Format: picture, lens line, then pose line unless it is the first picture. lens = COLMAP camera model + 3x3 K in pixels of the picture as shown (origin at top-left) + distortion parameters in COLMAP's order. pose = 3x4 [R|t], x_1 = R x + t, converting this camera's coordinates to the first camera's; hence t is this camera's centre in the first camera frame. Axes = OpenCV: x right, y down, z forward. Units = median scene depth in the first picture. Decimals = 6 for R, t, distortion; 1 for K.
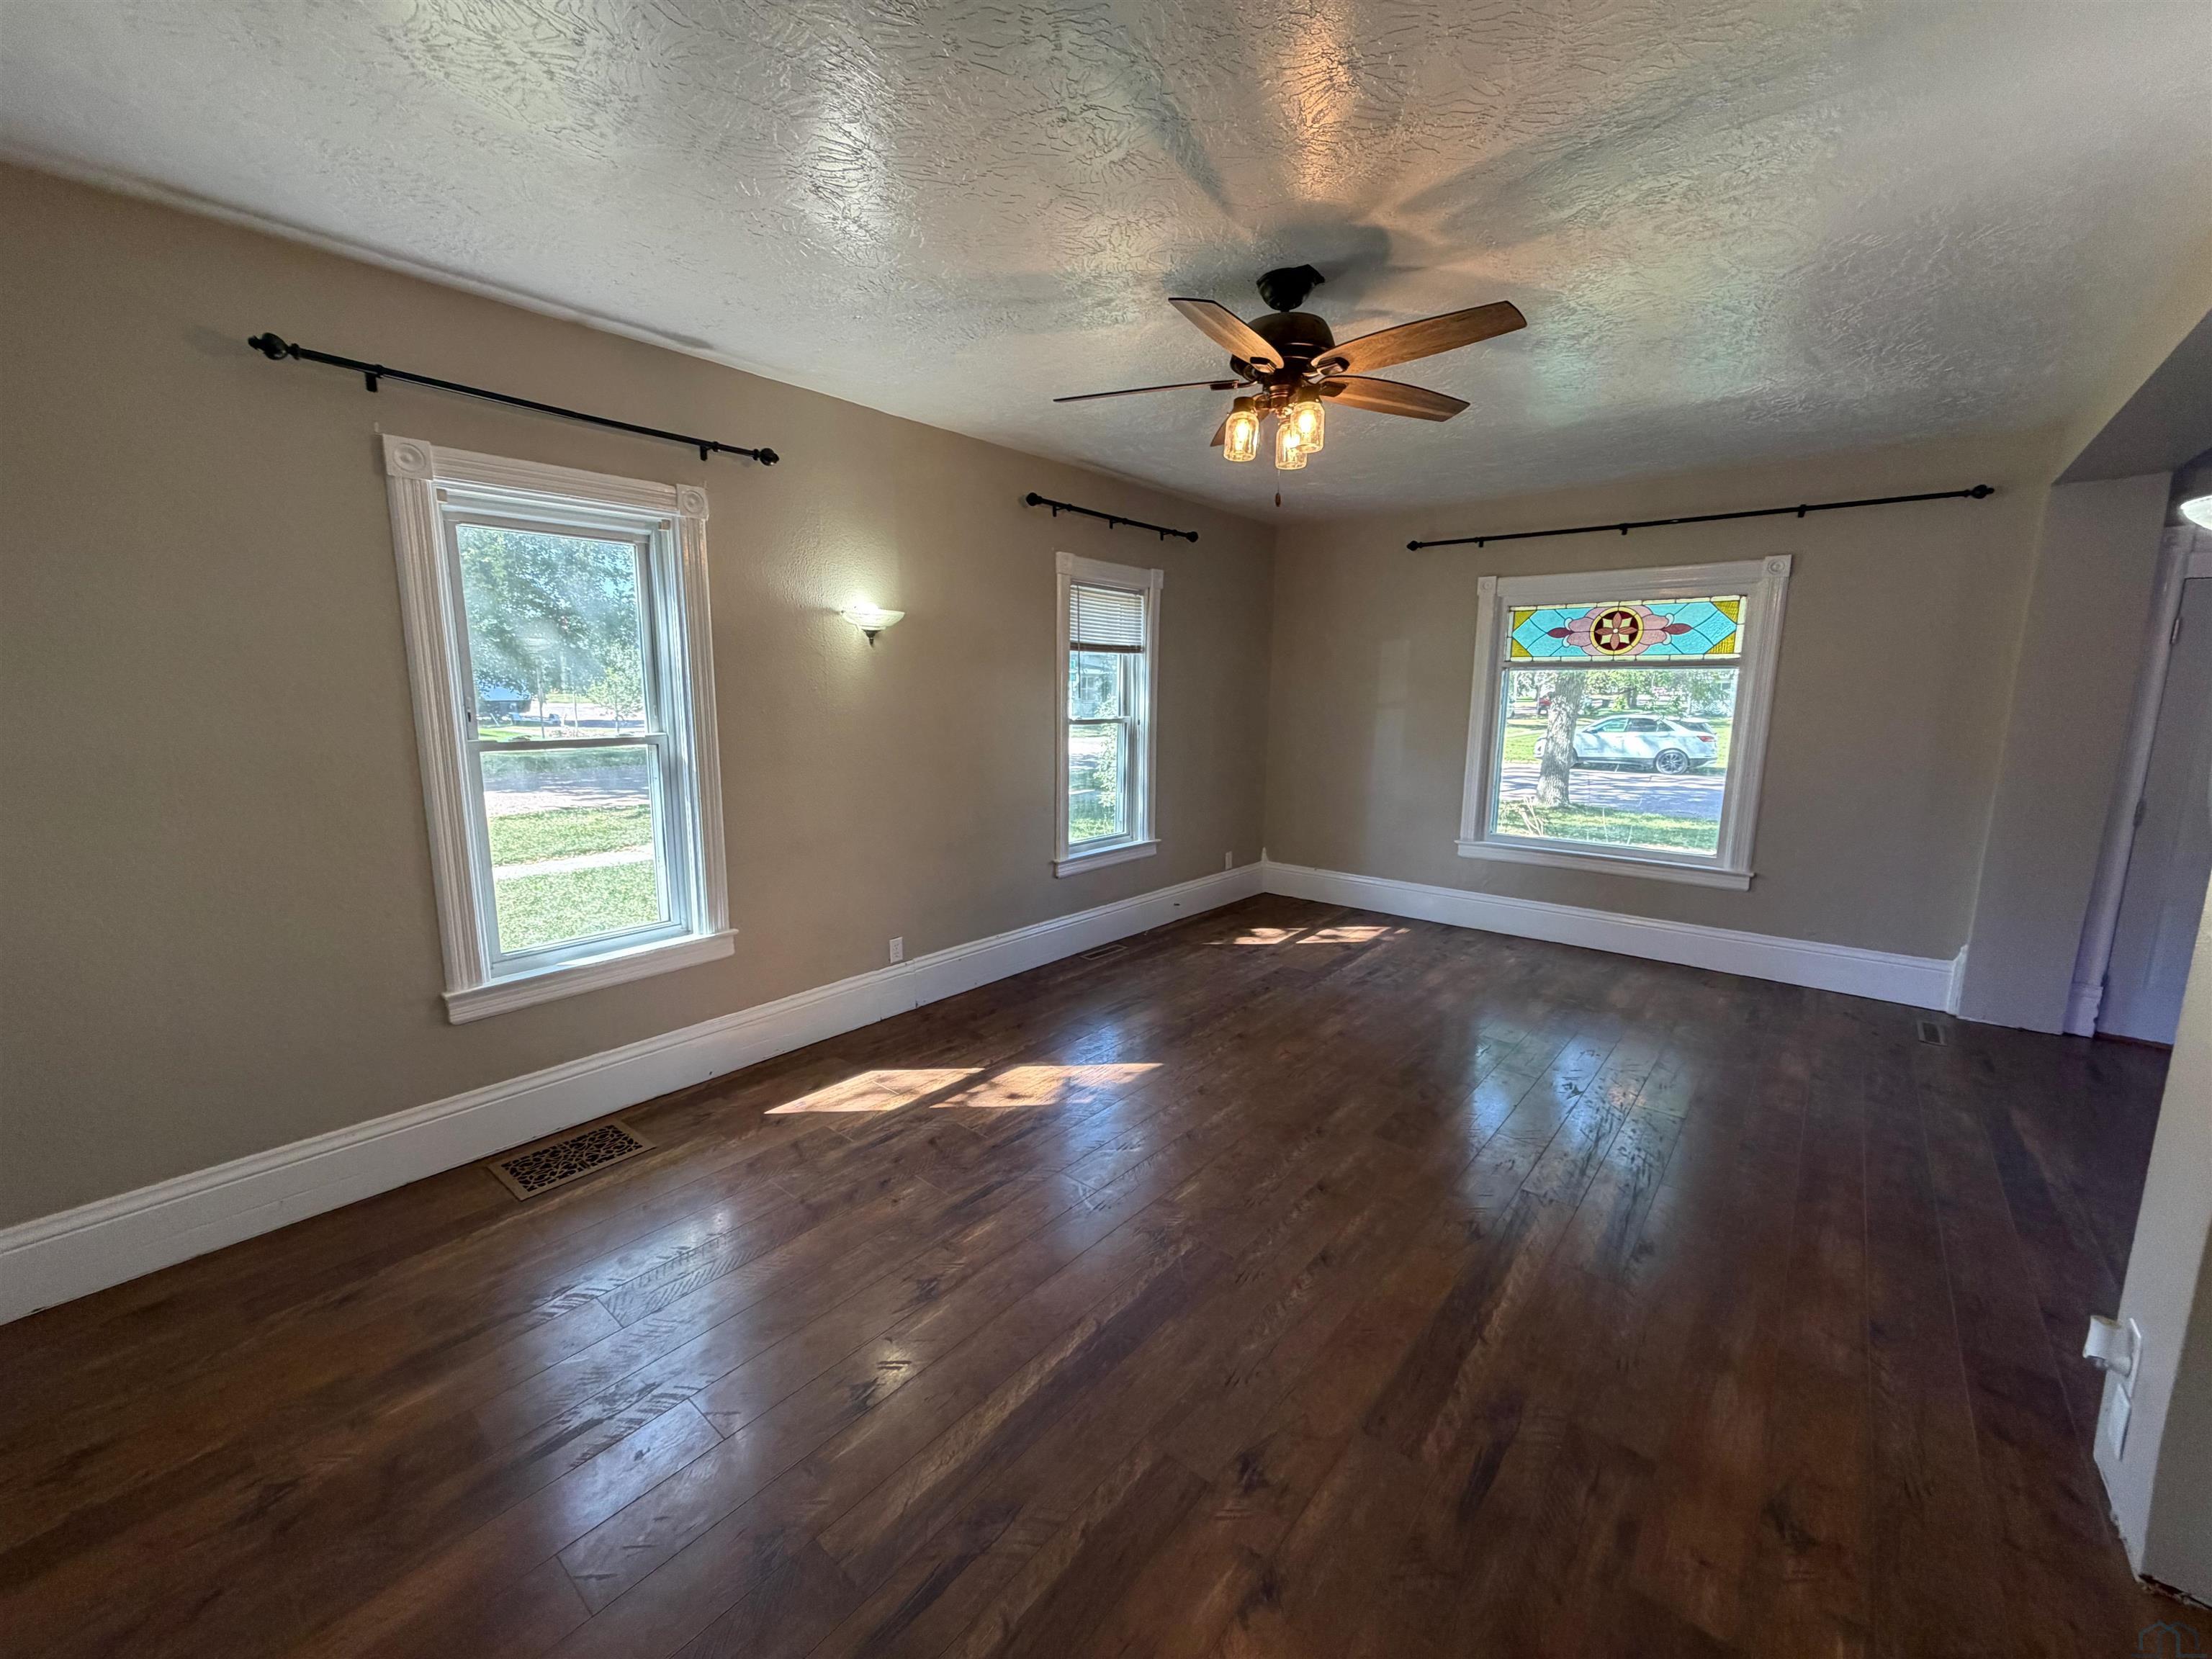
lens RADIAL K [[886.1, 0, 1116.7], [0, 886.1, 838.7], [0, 0, 1]] dist [-0.000100, 0.000195]
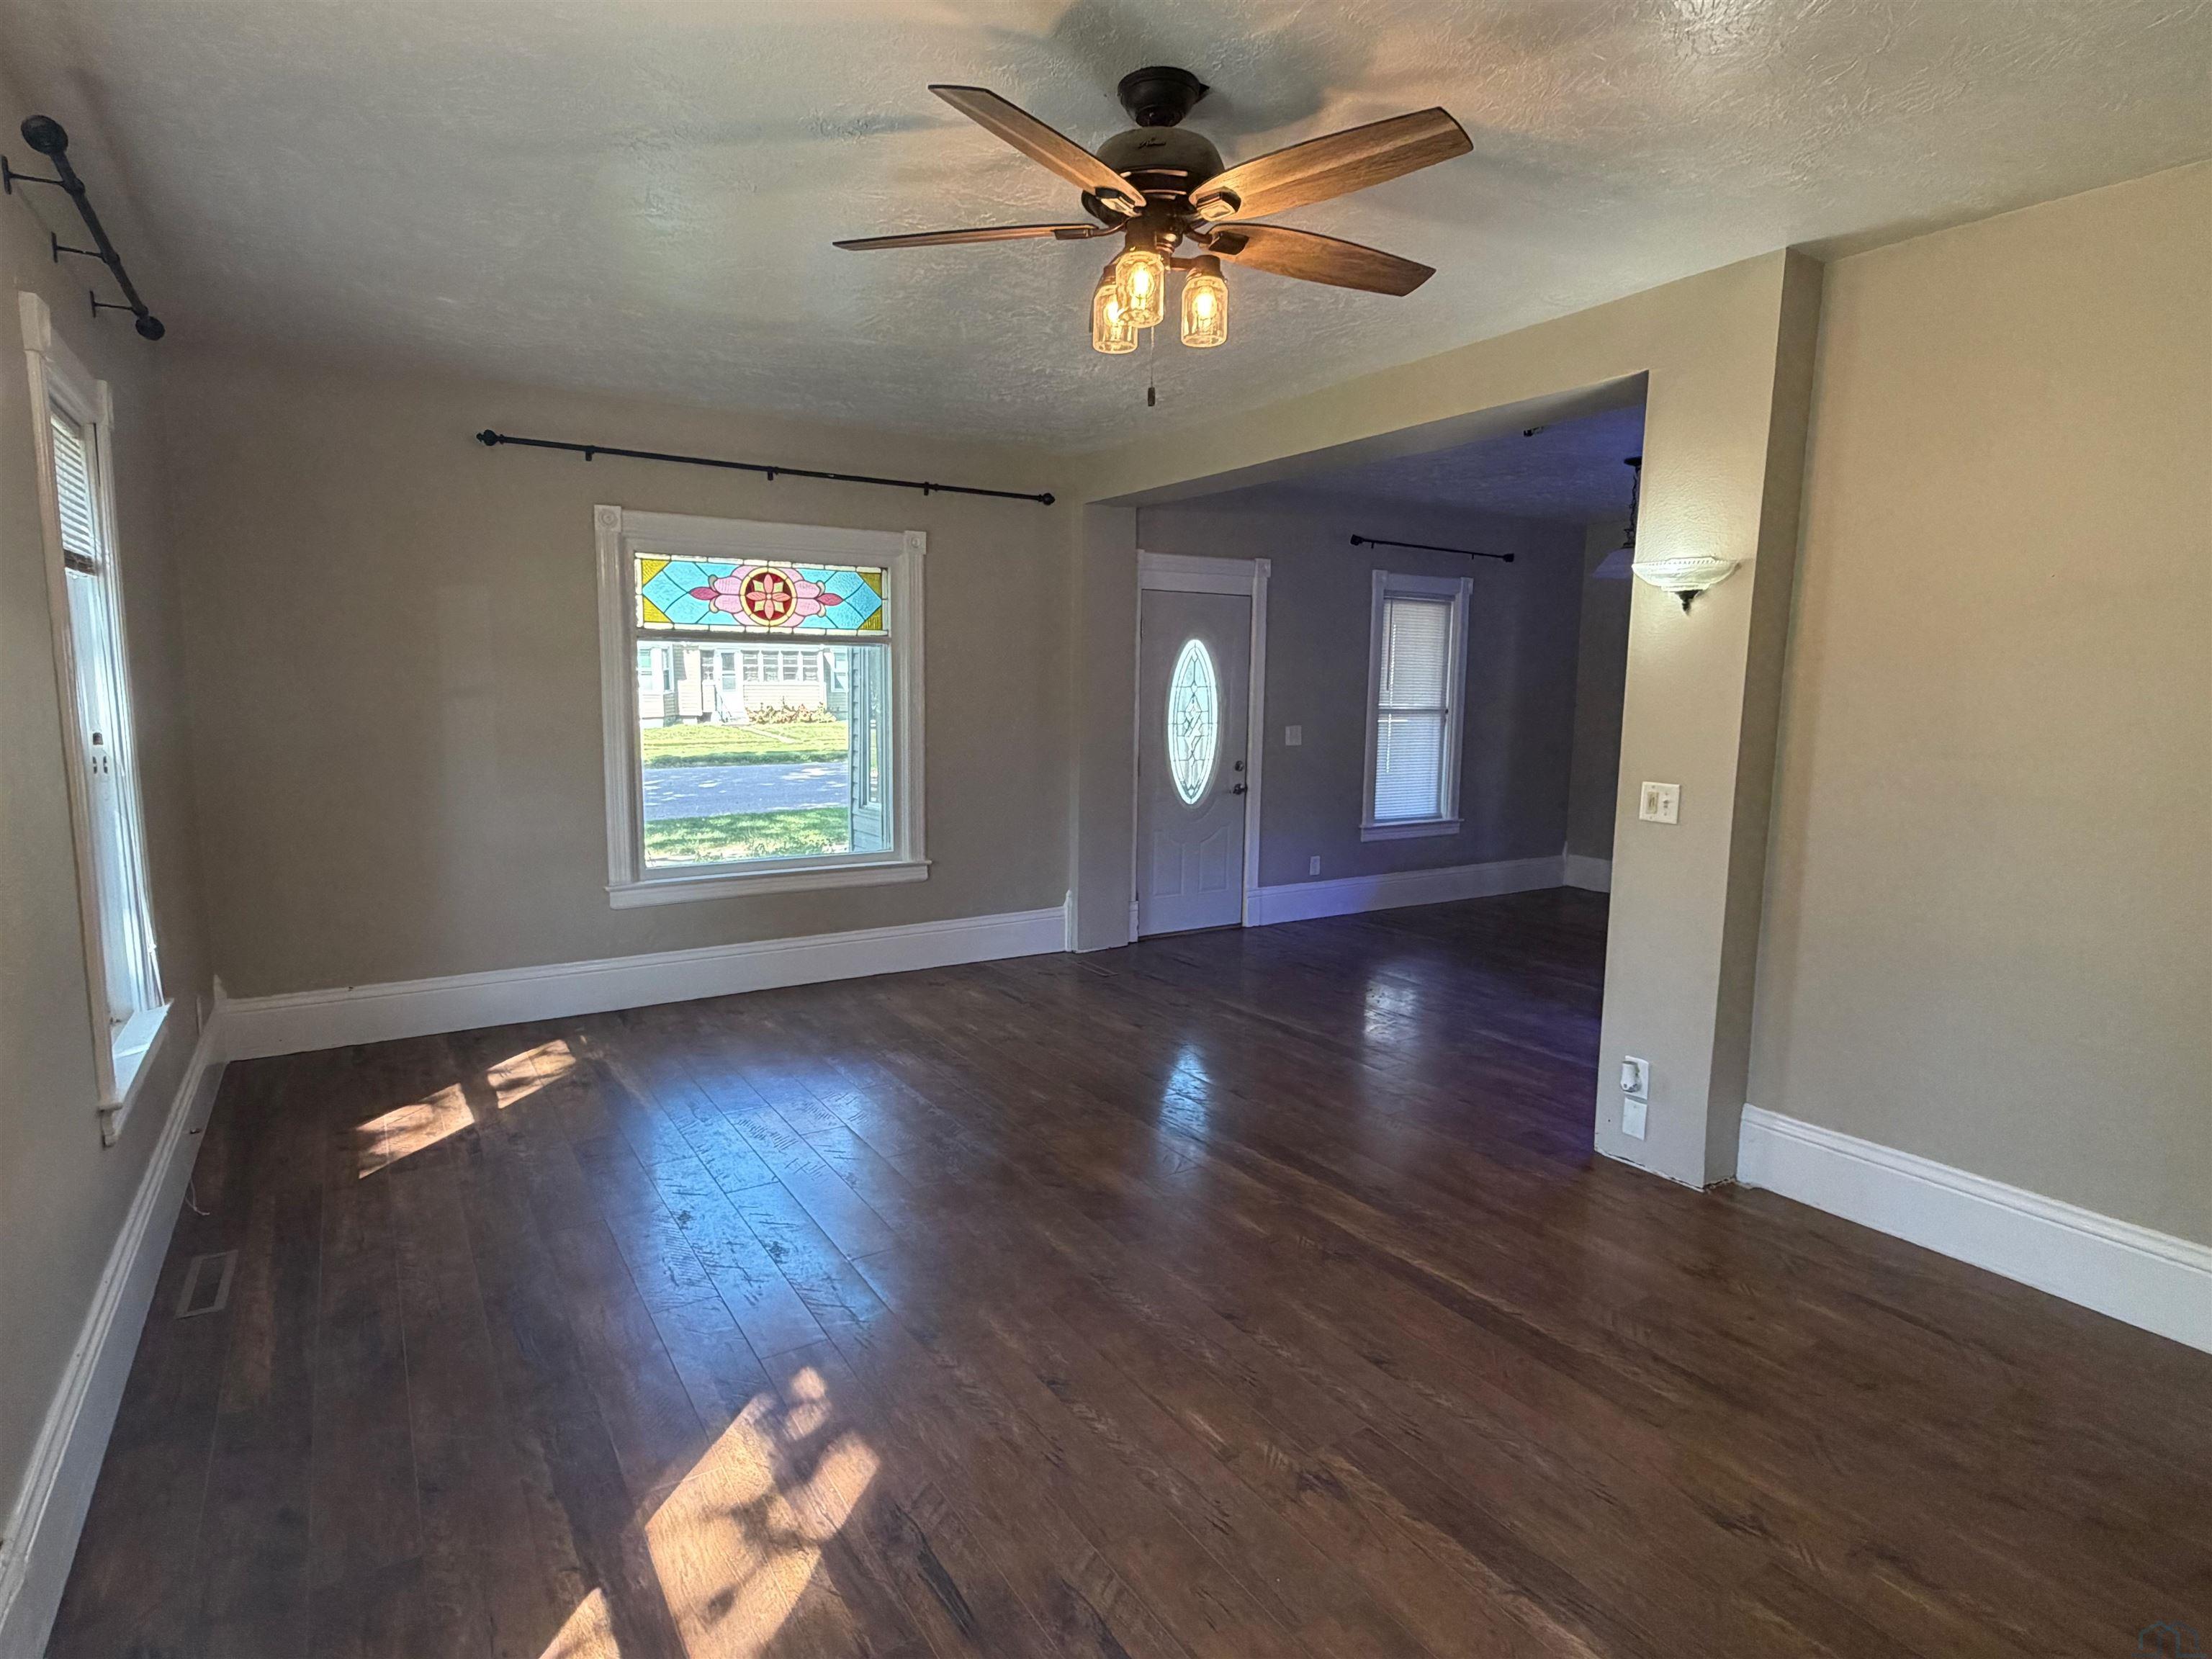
lens RADIAL K [[1162.4, 0, 1100.2], [0, 1162.4, 827.0], [0, 0, 1]] dist [0.008028, -0.000313]
pose [[0.307911, -0.127631, 0.942815, -0.381524], [0.149083, 0.985192, 0.084680, -0.070935], [-0.939662, 0.114484, 0.322379, 0.393868]]
